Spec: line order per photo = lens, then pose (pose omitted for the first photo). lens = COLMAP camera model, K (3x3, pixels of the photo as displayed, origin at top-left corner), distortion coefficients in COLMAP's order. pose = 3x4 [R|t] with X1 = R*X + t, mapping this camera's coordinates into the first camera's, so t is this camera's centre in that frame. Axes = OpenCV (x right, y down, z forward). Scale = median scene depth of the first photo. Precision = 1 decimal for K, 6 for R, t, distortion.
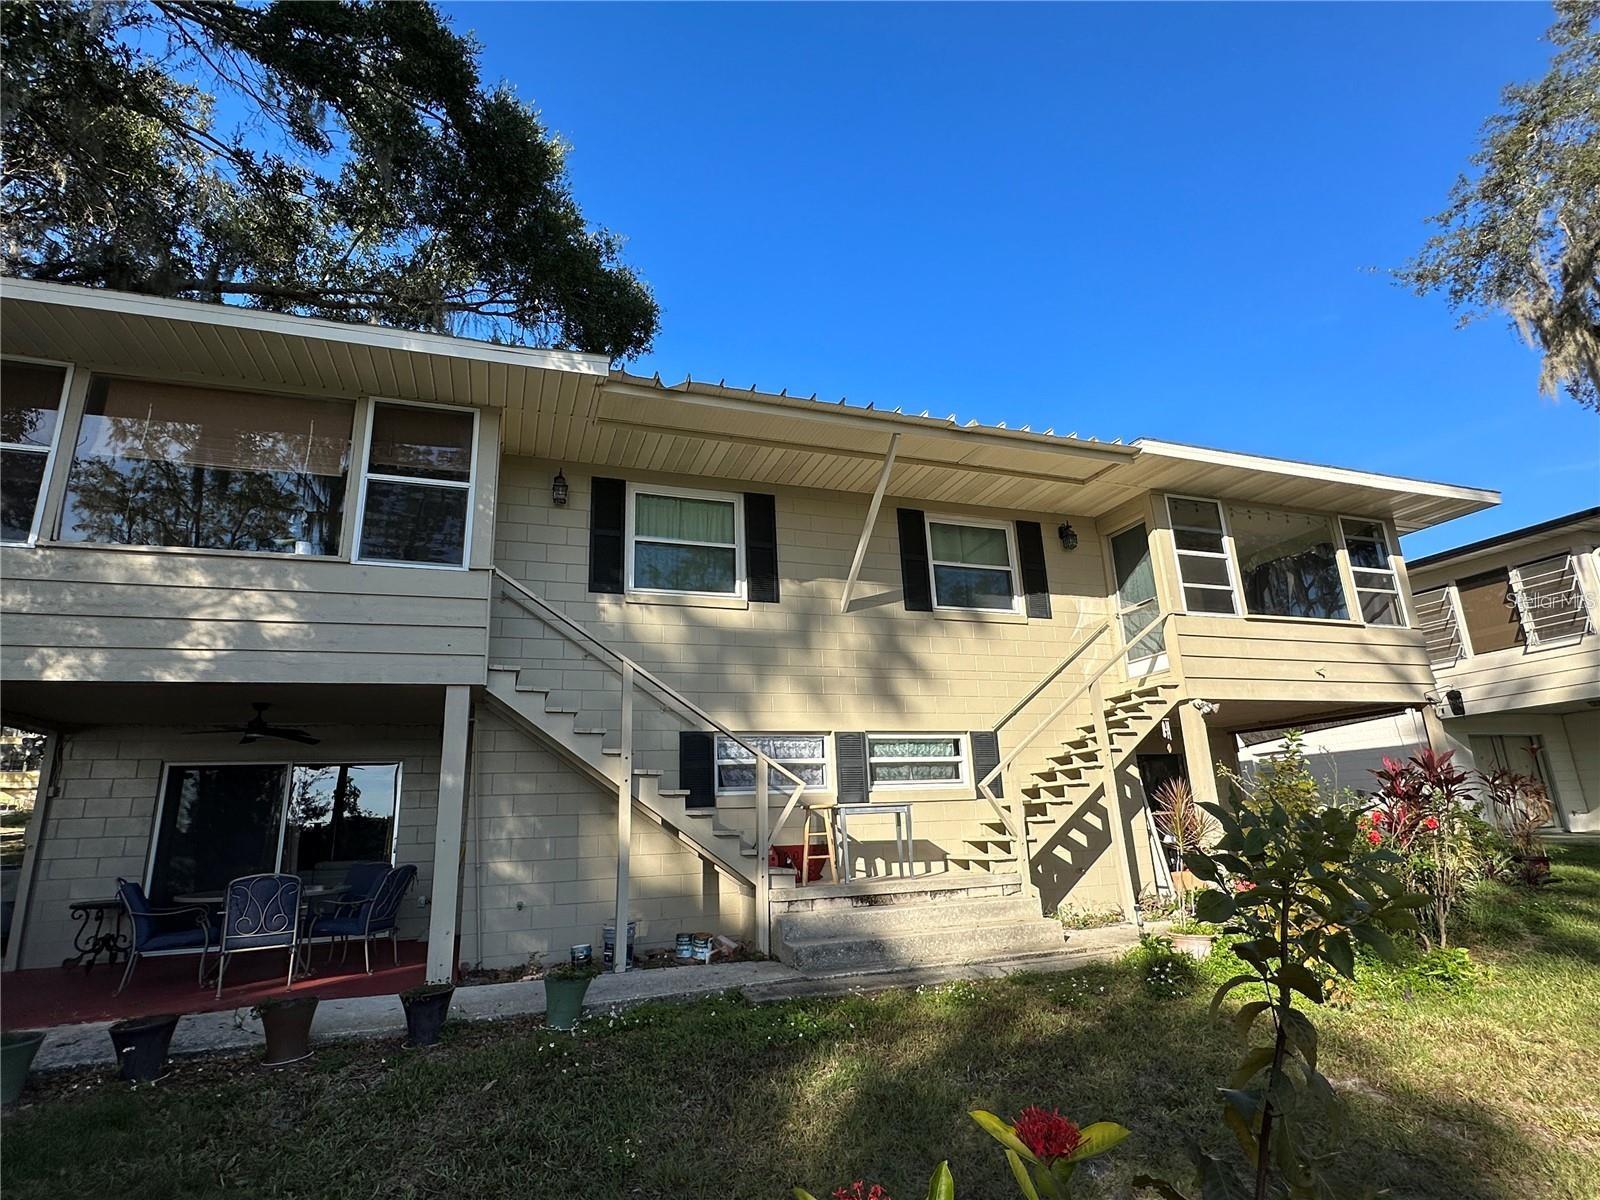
lens RADIAL K [[818.4, 0, 800.0], [0, 818.4, 600.0], [0, 0, 1]] dist [-0.000327, -0.000092]
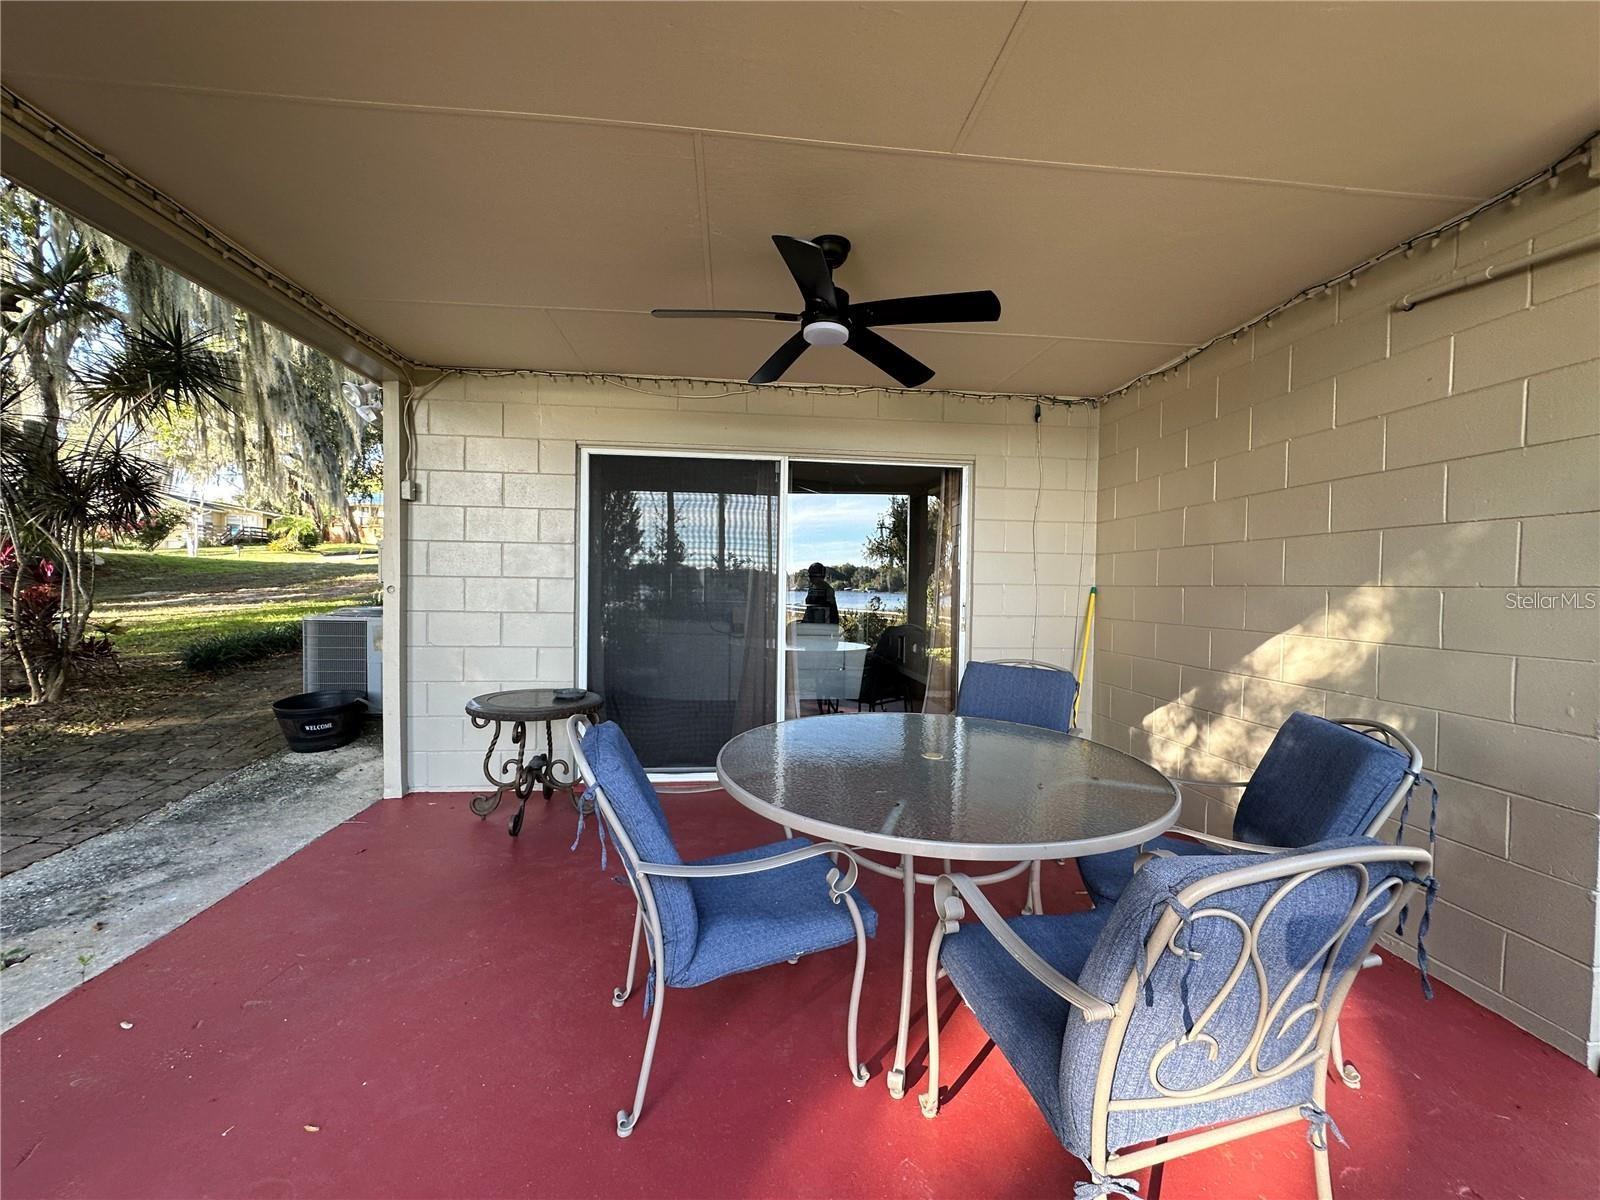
lens RADIAL K [[640.0, 0, 800.0], [0, 640.0, 600.0], [0, 0, 1]] dist [-0.000042, 0.000006]
pose [[0.968314, 0.060653, -0.242259, -0.565345], [0.010802, 0.958979, 0.283271, 0.189110], [0.249503, -0.276912, 0.927938, 0.661680]]
